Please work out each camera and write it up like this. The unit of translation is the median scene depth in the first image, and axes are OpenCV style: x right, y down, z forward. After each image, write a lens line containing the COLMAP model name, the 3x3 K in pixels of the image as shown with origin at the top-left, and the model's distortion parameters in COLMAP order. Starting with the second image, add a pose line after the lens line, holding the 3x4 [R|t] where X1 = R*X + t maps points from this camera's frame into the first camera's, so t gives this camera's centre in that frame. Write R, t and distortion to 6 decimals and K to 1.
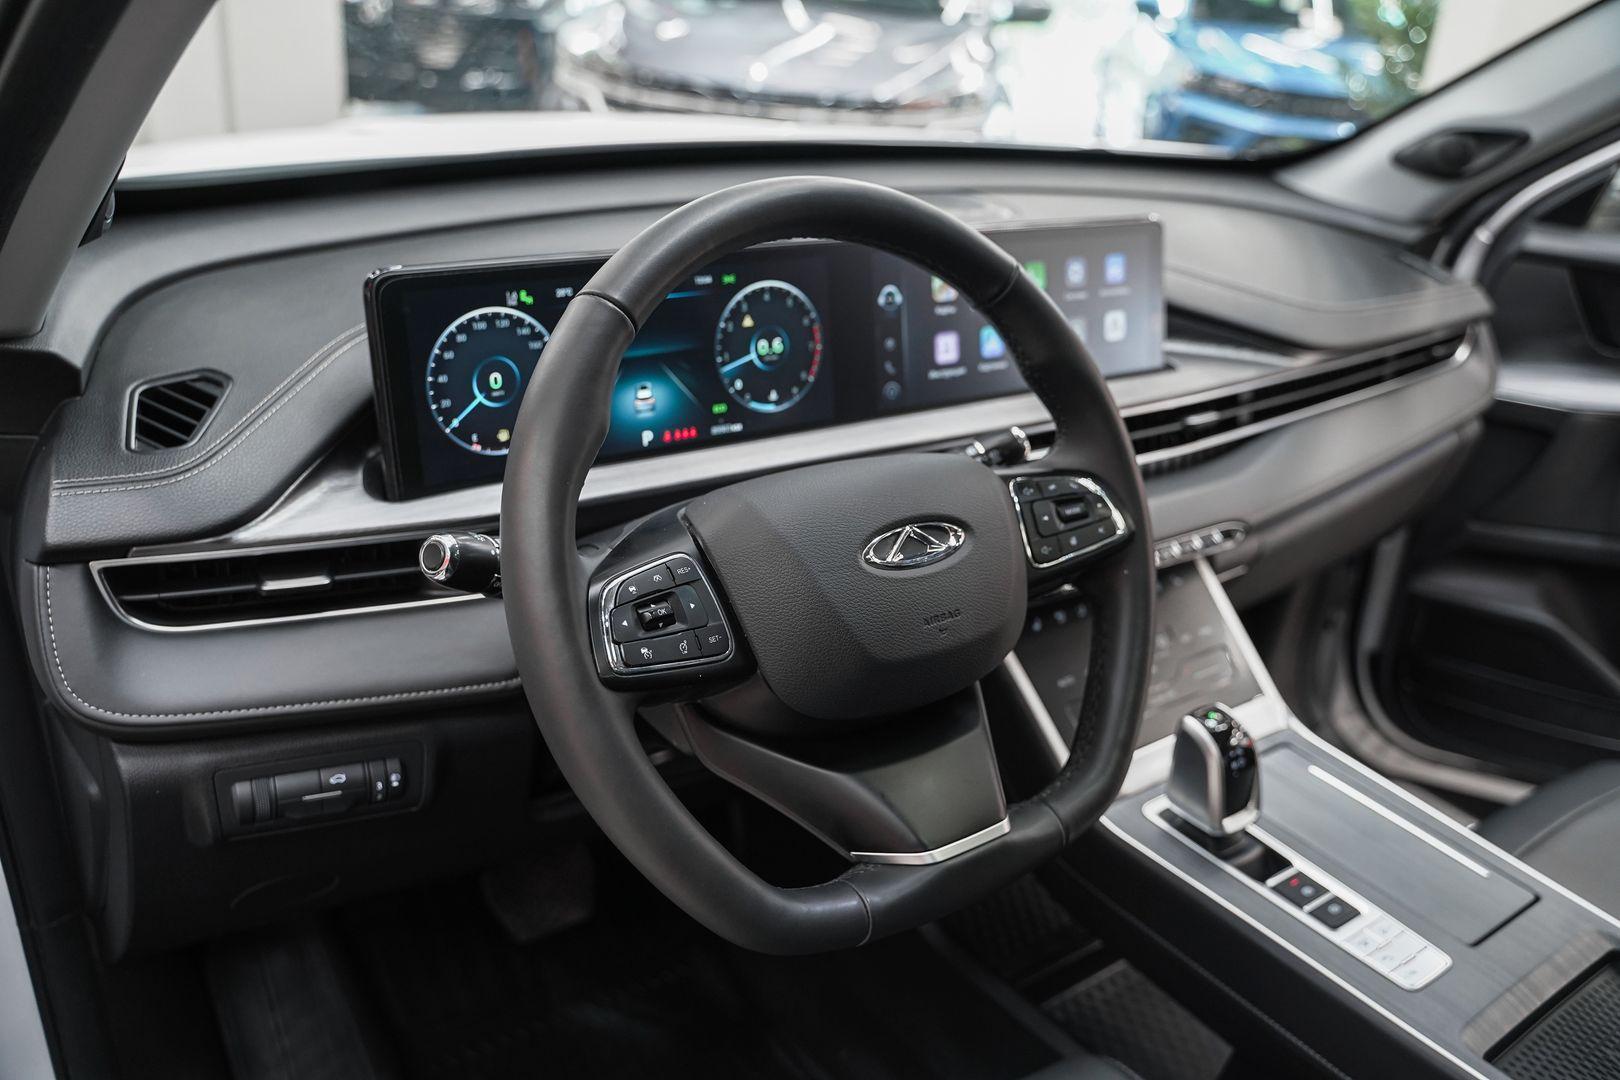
lens RADIAL K [[1312.5, 0, 813.6], [0, 1312.5, 543.2], [0, 0, 1]] dist [-0.100549, 0.063133]
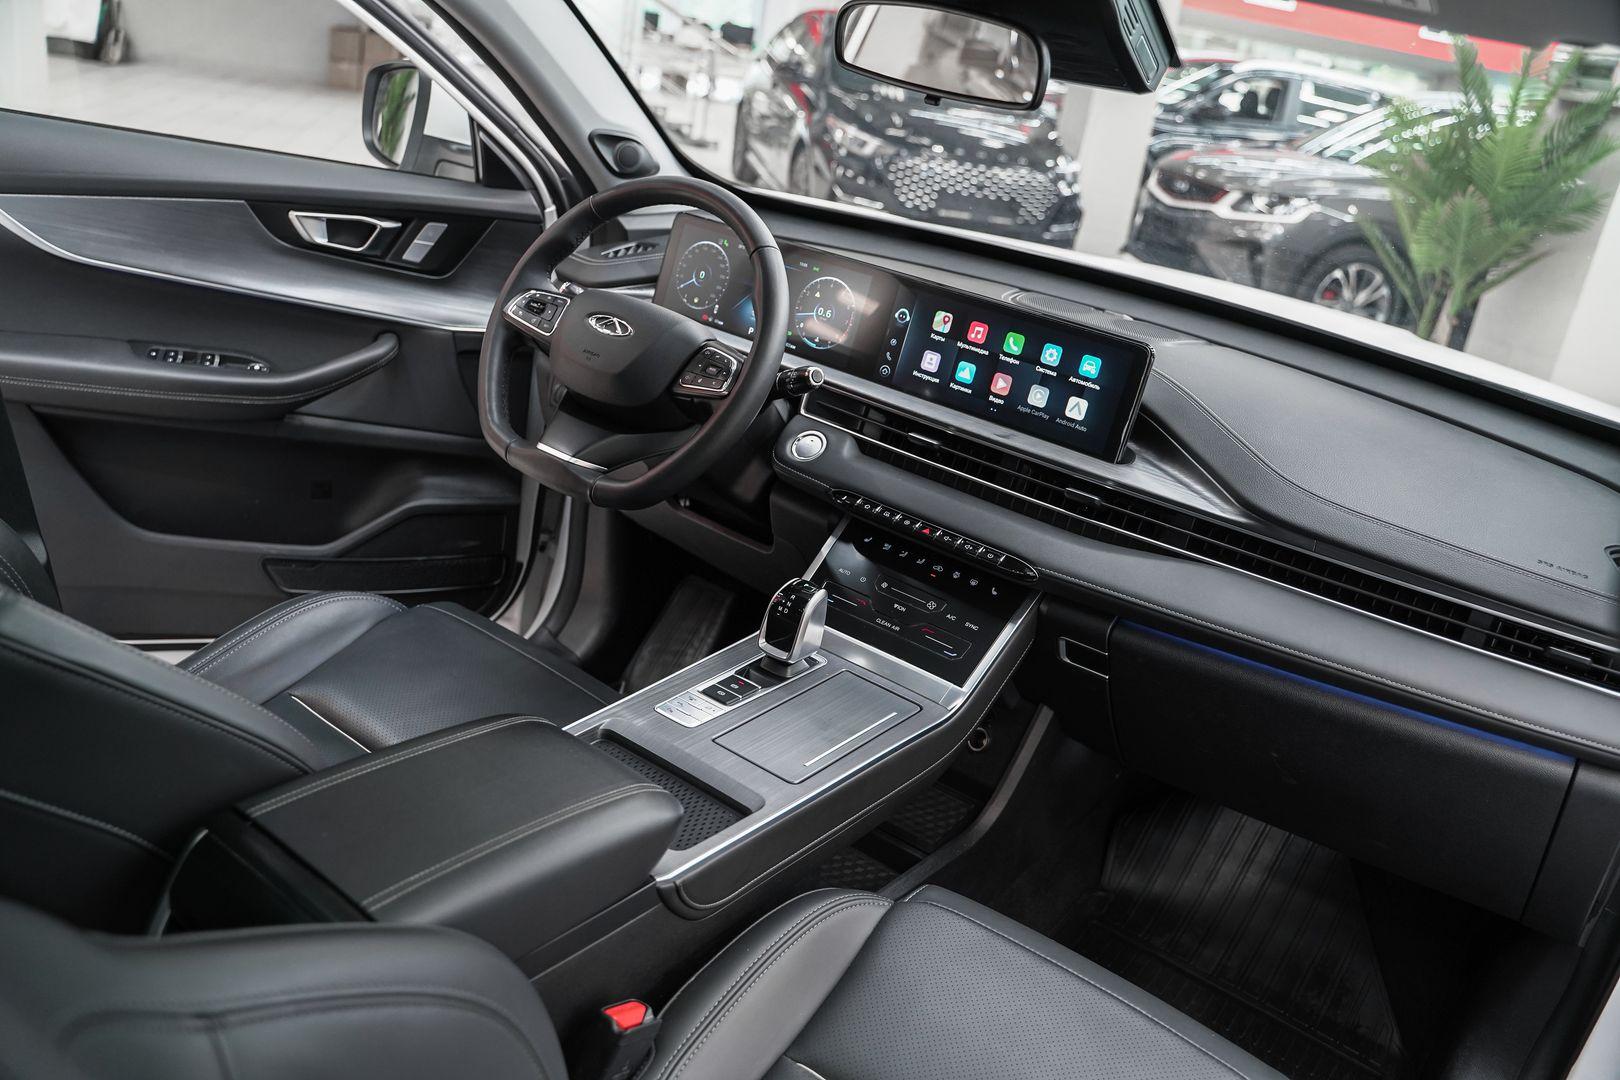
lens RADIAL K [[1312.5, 0, 811.1], [0, 1312.5, 534.3], [0, 0, 1]] dist [-0.100549, 0.063133]
pose [[0.314291, 0.324997, -0.891963, 1.667899], [-0.508603, 0.850998, 0.130860, -0.118096], [0.801588, 0.412527, 0.432755, 0.338423]]
